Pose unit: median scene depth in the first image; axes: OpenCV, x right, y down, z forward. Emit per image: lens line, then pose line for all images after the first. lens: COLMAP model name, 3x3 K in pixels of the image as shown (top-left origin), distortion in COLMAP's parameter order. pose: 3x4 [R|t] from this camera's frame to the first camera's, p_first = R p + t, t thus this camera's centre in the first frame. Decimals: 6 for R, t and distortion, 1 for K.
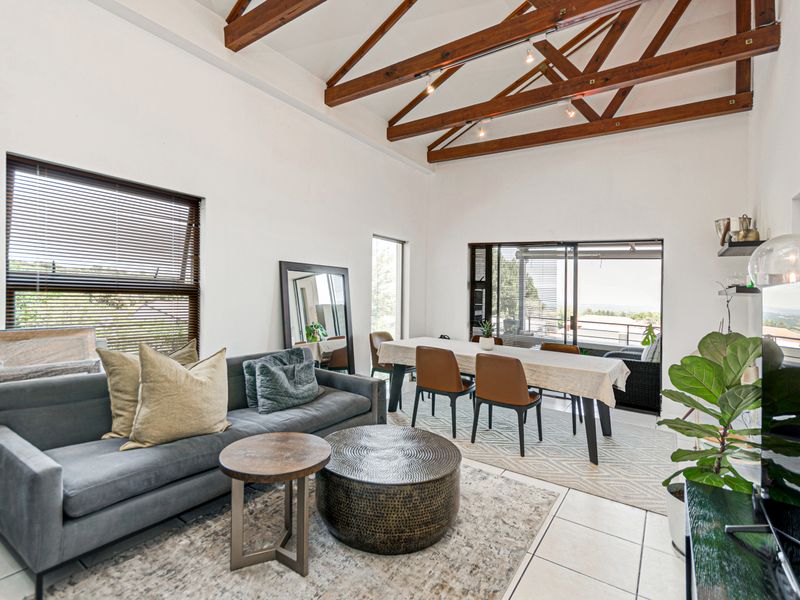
lens RADIAL K [[397.1, 0, 399.7], [0, 397.1, 284.6], [0, 0, 1]] dist [0.001086, 0.001140]
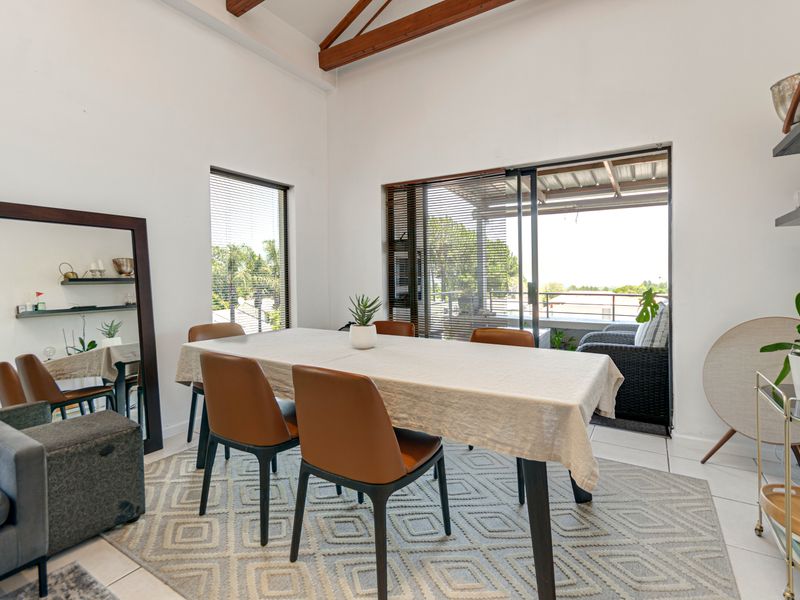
lens RADIAL K [[397.1, 0, 407.0], [0, 397.1, 293.5], [0, 0, 1]] dist [0.001086, 0.001140]
pose [[0.997576, -0.050866, 0.047487, 0.227572], [0.047994, 0.997057, 0.059781, 0.054182], [-0.050389, -0.057357, 0.997081, 0.412827]]
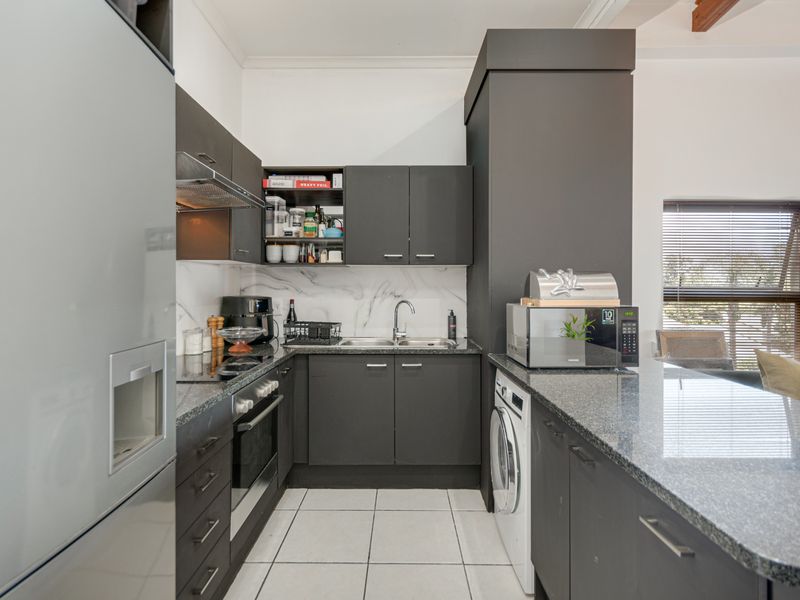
lens RADIAL K [[397.1, 0, 398.4], [0, 397.1, 289.3], [0, 0, 1]] dist [0.001086, 0.001140]
pose [[0.546240, -0.038135, -0.836760, -0.169695], [0.034194, 0.999146, -0.023214, -0.012187], [0.836931, -0.015932, 0.547077, -0.247149]]
